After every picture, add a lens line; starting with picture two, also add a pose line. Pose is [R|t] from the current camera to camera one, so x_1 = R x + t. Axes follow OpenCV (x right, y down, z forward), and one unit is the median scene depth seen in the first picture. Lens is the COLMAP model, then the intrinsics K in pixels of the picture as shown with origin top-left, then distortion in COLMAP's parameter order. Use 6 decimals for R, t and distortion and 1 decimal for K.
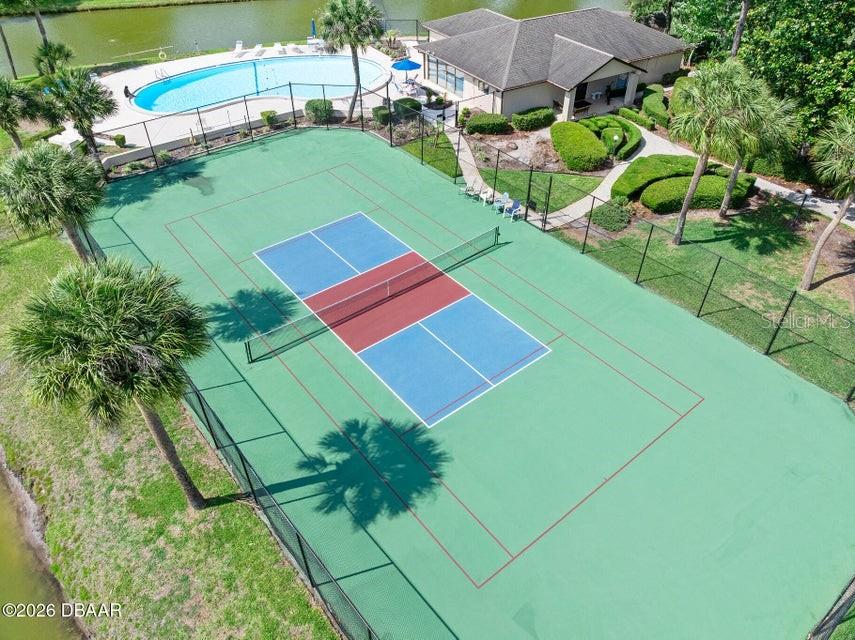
lens RADIAL K [[606.3, 0, 429.5], [0, 606.3, 315.0], [0, 0, 1]] dist [-0.031002, -0.000933]
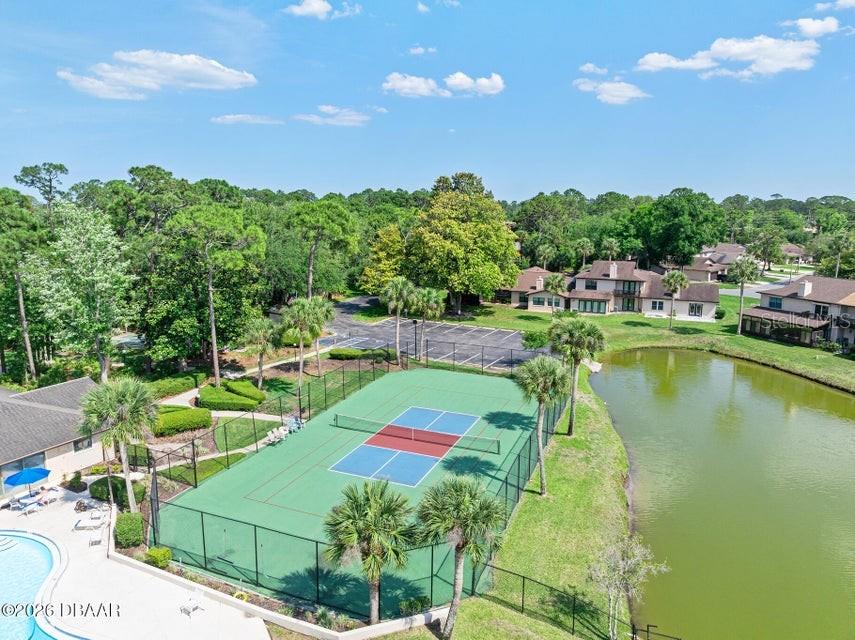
lens RADIAL K [[606.3, 0, 429.5], [0, 606.3, 315.0], [0, 0, 1]] dist [-0.031002, -0.000933]
pose [[-0.491743, -0.160186, 0.855879, -1.243271], [0.558508, 0.696074, 0.451166, -0.846431], [-0.668025, 0.699873, -0.252825, 0.976126]]
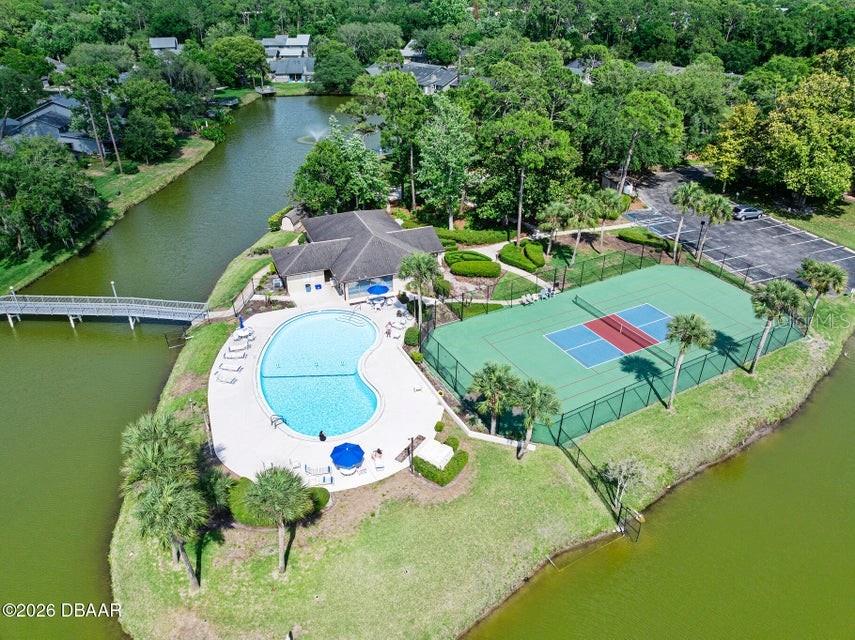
lens RADIAL K [[606.3, 0, 429.5], [0, 606.3, 315.0], [0, 0, 1]] dist [-0.031002, -0.000933]
pose [[0.170628, -0.486032, 0.857122, -1.713704], [0.633806, 0.720174, 0.282203, -0.953382], [-0.754437, 0.495098, 0.430932, 0.465020]]
